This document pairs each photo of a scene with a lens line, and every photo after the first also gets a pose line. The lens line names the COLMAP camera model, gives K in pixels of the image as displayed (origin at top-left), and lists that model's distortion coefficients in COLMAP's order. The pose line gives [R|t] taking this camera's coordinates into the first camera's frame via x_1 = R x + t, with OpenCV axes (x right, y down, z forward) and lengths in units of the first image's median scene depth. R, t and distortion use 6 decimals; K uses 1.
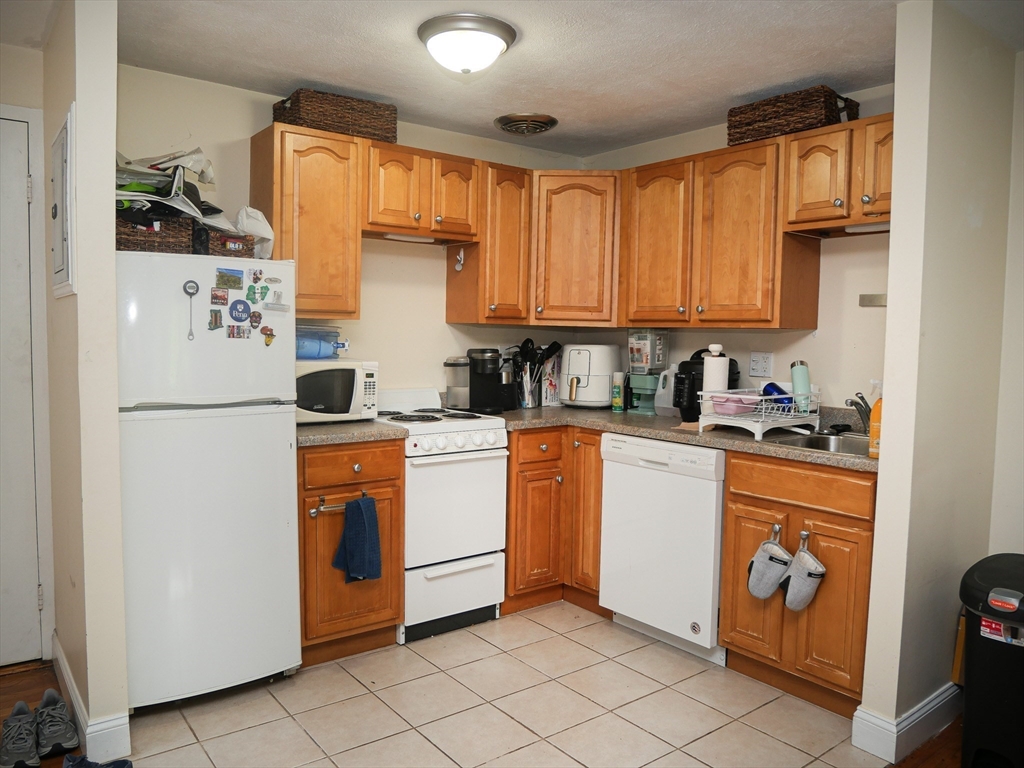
lens RADIAL K [[755.4, 0, 511.9], [0, 755.4, 383.7], [0, 0, 1]] dist [-0.064935, 0.021901]
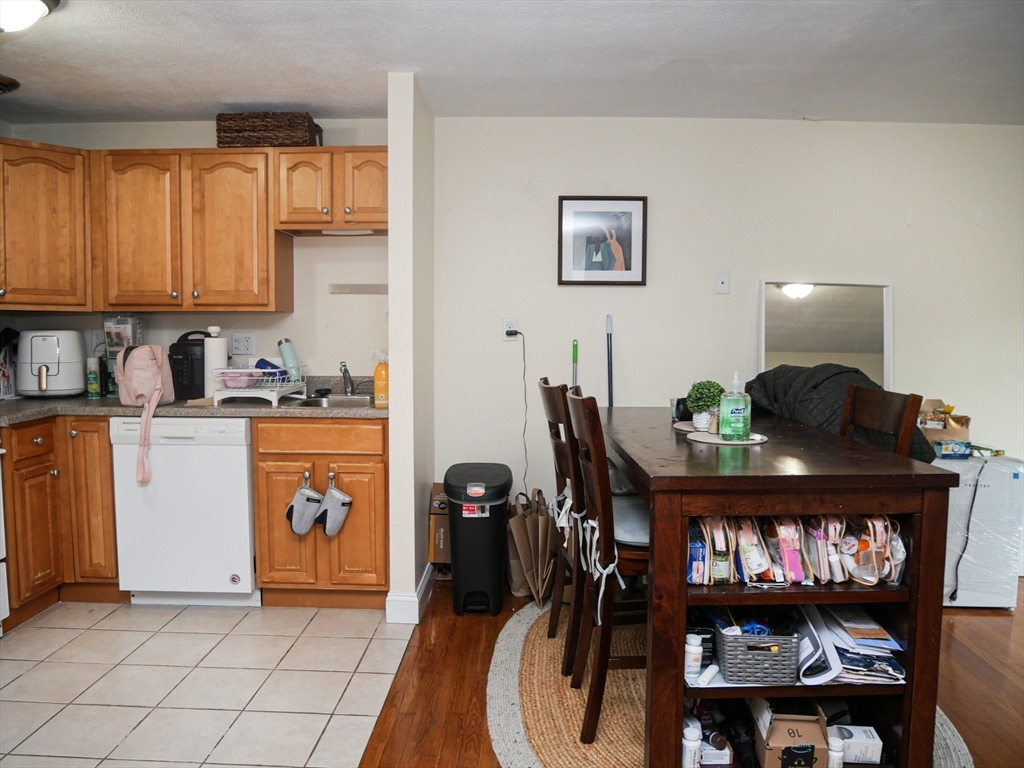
lens RADIAL K [[755.4, 0, 512.7], [0, 755.4, 384.3], [0, 0, 1]] dist [-0.064935, 0.021901]
pose [[0.628980, -0.072516, 0.774032, -0.316921], [0.056810, 0.997266, 0.047267, 0.005447], [-0.775343, 0.014243, 0.631379, -0.031558]]
